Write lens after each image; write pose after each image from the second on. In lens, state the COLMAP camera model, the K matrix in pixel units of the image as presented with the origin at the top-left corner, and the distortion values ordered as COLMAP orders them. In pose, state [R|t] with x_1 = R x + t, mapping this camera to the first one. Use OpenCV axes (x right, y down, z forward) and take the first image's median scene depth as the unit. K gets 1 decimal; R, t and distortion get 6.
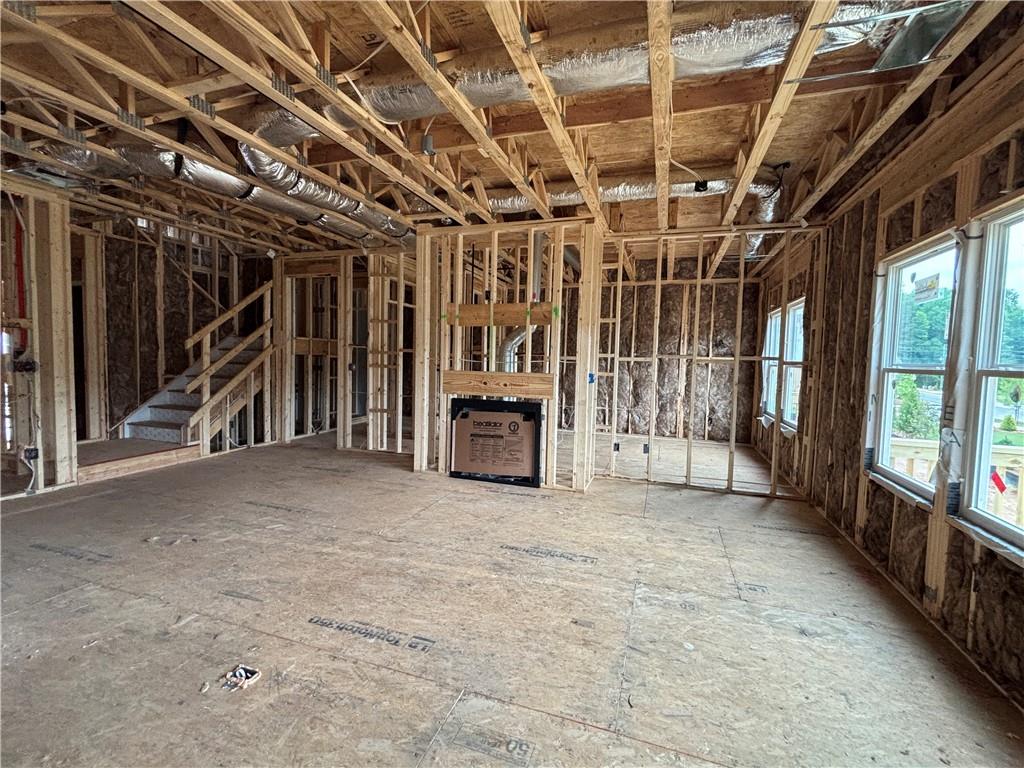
lens RADIAL K [[447.1, 0, 513.0], [0, 447.1, 387.2], [0, 0, 1]] dist [0.002219, 0.000016]
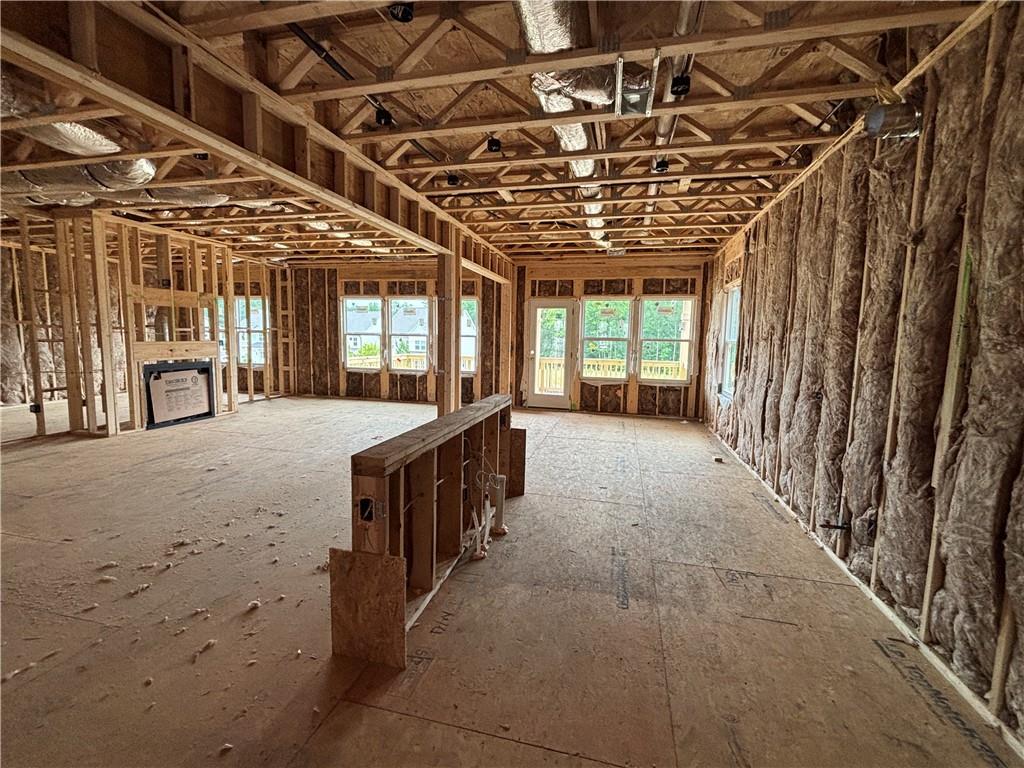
lens RADIAL K [[447.1, 0, 512.4], [0, 447.1, 382.2], [0, 0, 1]] dist [0.002219, 0.000016]
pose [[-0.088855, -0.126776, 0.987944, -1.484673], [0.051312, 0.989967, 0.131651, -0.038032], [-0.994722, 0.062391, -0.081458, 0.117815]]
